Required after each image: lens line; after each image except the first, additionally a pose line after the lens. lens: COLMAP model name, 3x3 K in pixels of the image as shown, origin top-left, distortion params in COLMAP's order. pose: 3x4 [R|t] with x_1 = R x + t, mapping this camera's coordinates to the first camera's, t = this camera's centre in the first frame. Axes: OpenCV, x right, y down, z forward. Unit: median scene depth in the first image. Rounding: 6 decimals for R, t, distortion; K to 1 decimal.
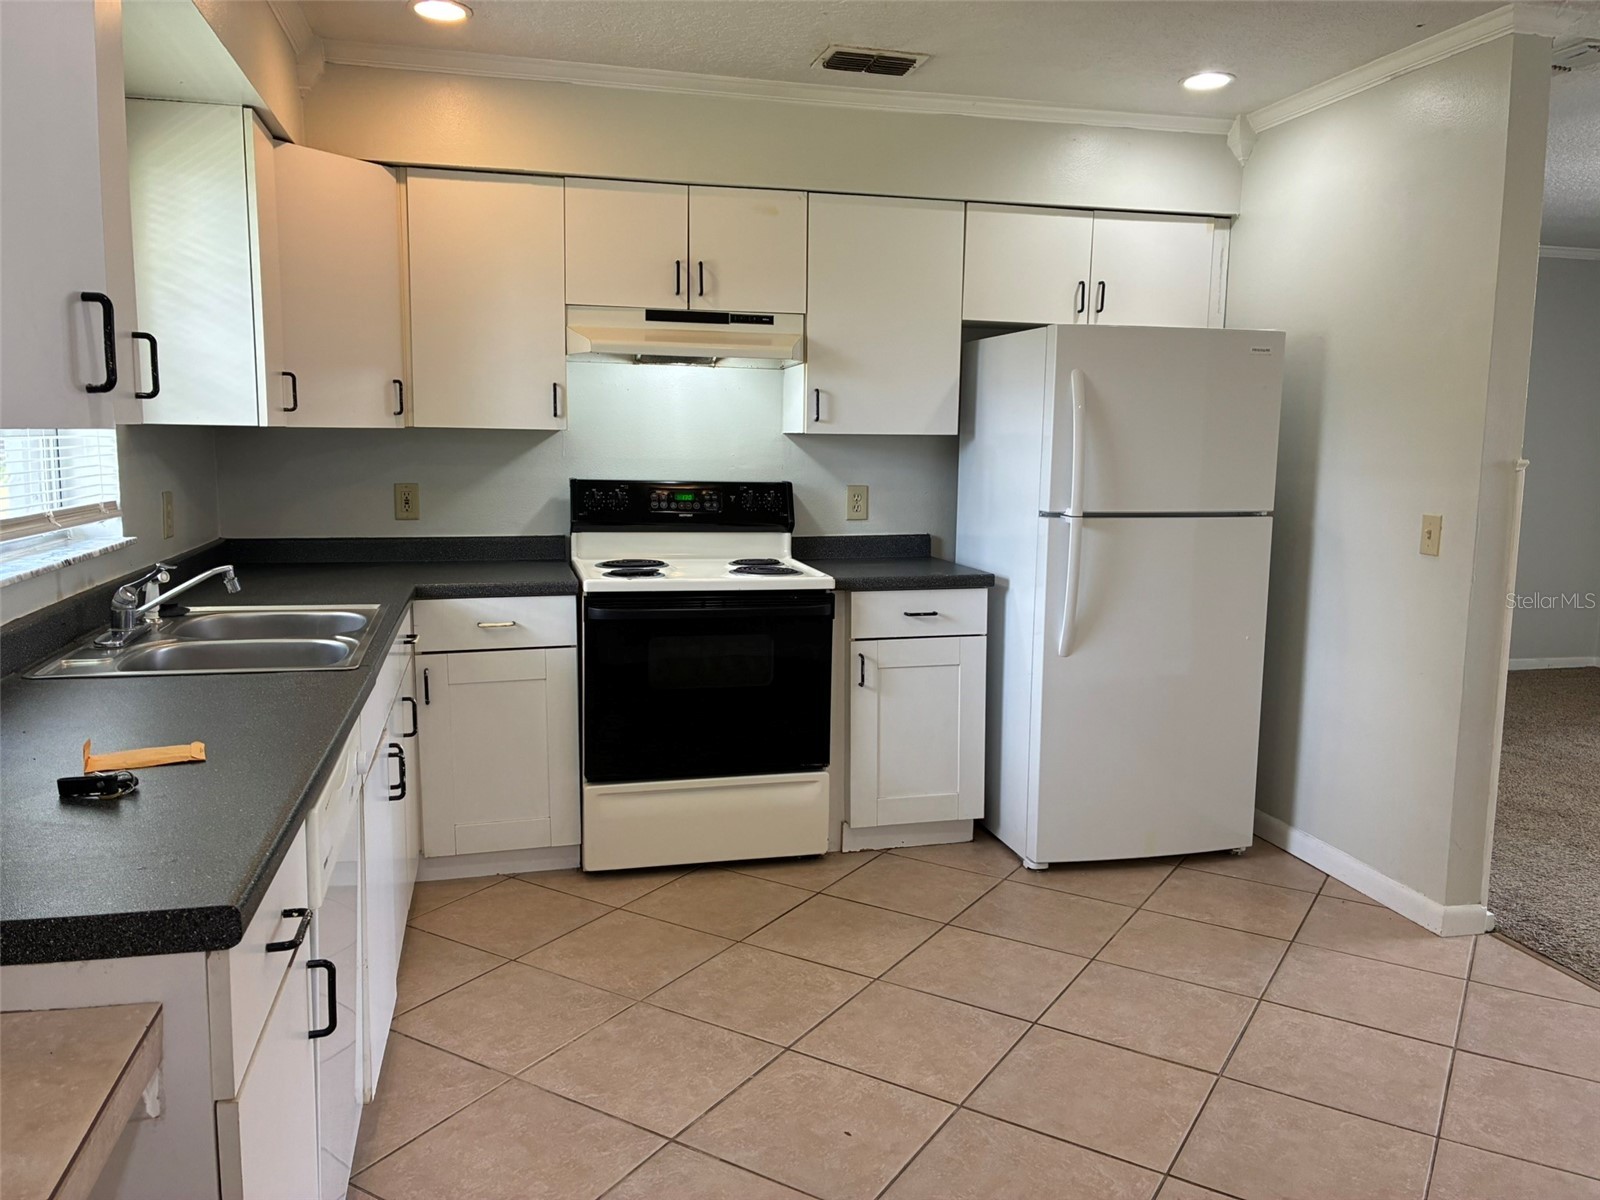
lens RADIAL K [[1223.1, 0, 801.3], [0, 1223.1, 599.3], [0, 0, 1]] dist [0.052245, -0.062156]
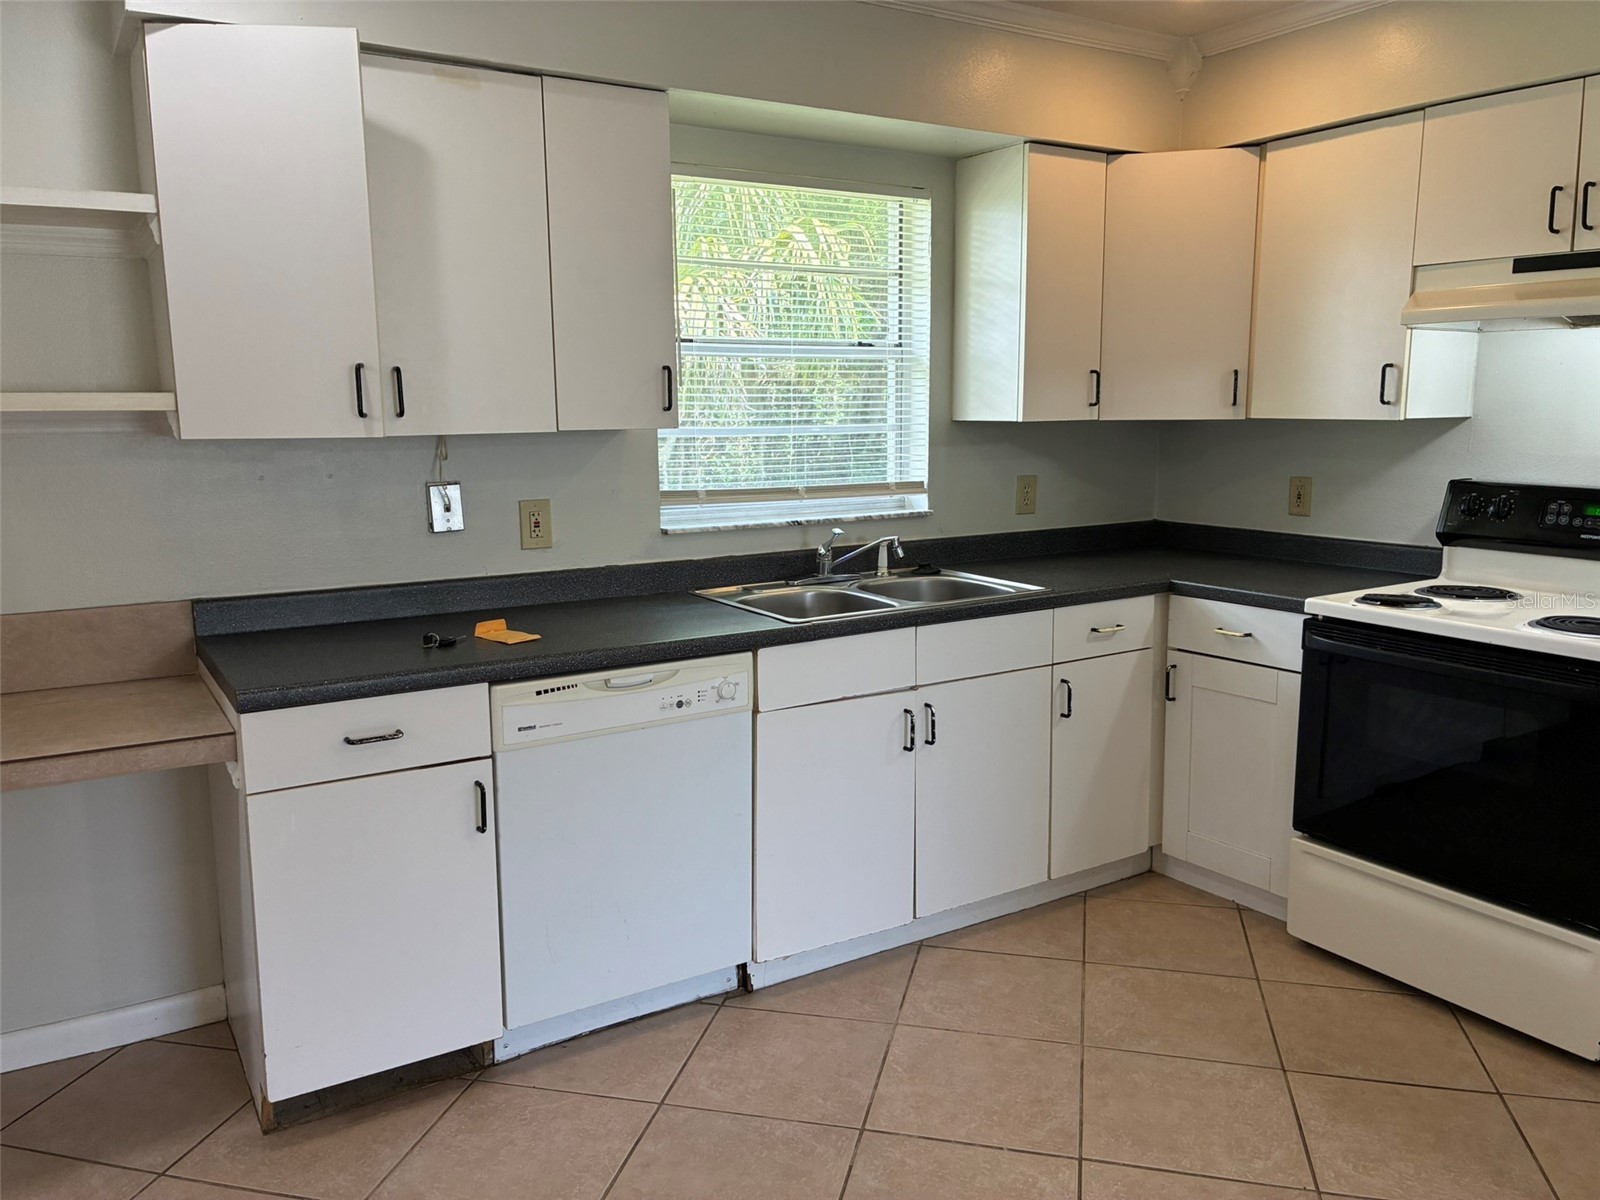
lens RADIAL K [[1223.1, 0, 802.8], [0, 1223.1, 601.9], [0, 0, 1]] dist [0.052245, -0.062156]
pose [[0.314403, 0.139376, -0.939002, 0.487194], [-0.117632, 0.987259, 0.107153, -0.060094], [0.941973, 0.076768, 0.326793, 0.368318]]
